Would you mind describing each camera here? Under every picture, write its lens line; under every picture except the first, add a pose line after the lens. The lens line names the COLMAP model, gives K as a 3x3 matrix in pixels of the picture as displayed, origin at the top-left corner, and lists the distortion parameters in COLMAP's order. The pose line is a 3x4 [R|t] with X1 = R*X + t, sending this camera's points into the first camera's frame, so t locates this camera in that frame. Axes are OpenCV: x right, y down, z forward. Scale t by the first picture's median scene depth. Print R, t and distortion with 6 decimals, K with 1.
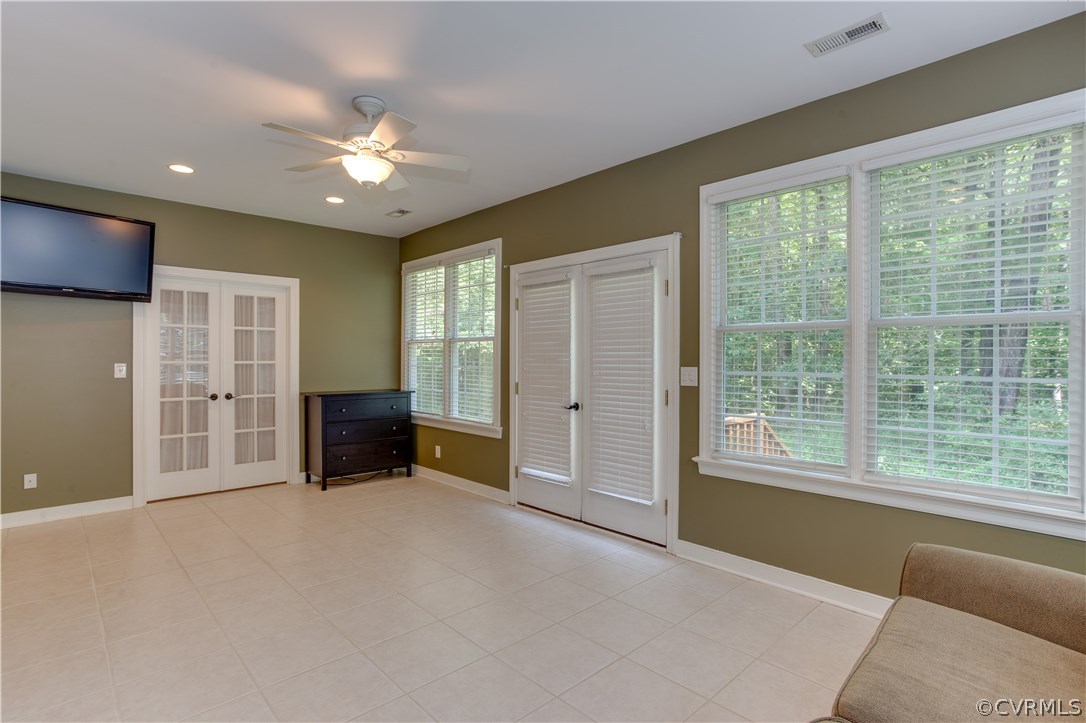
lens RADIAL K [[534.4, 0, 544.7], [0, 534.4, 358.9], [0, 0, 1]] dist [-0.035151, 0.019414]
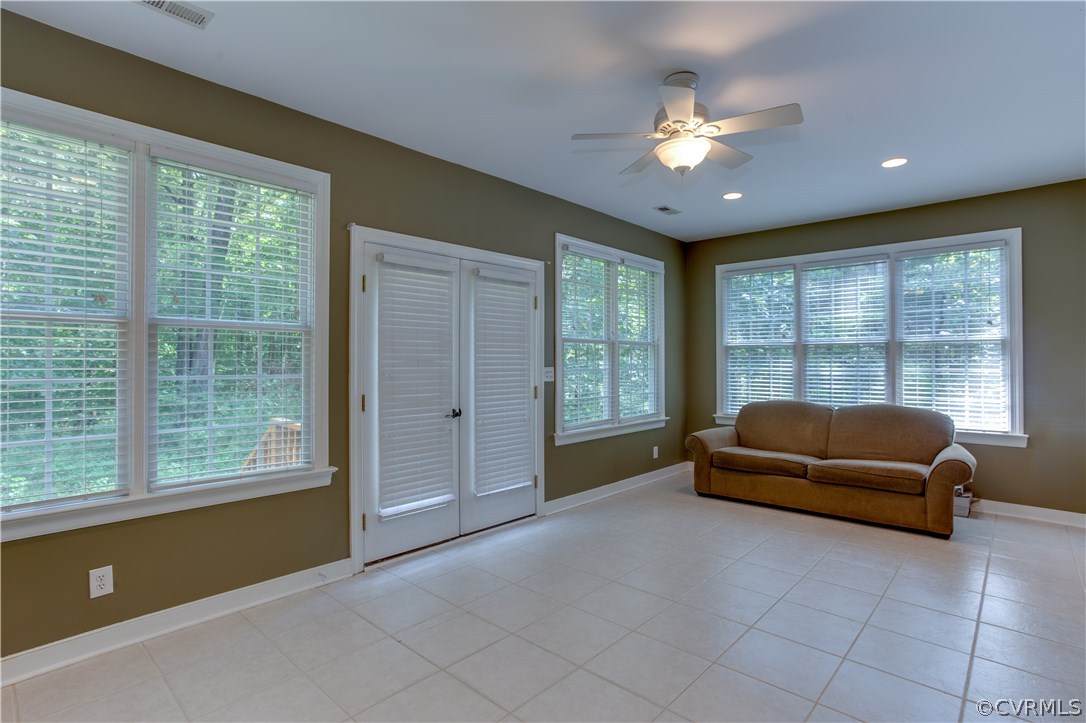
lens RADIAL K [[534.4, 0, 541.4], [0, 534.4, 359.0], [0, 0, 1]] dist [-0.035151, 0.019414]
pose [[-0.056652, 0.001209, 0.998393, -0.931538], [-0.000154, 0.999999, -0.001219, -0.002815], [-0.998394, -0.000223, -0.056651, 0.982884]]
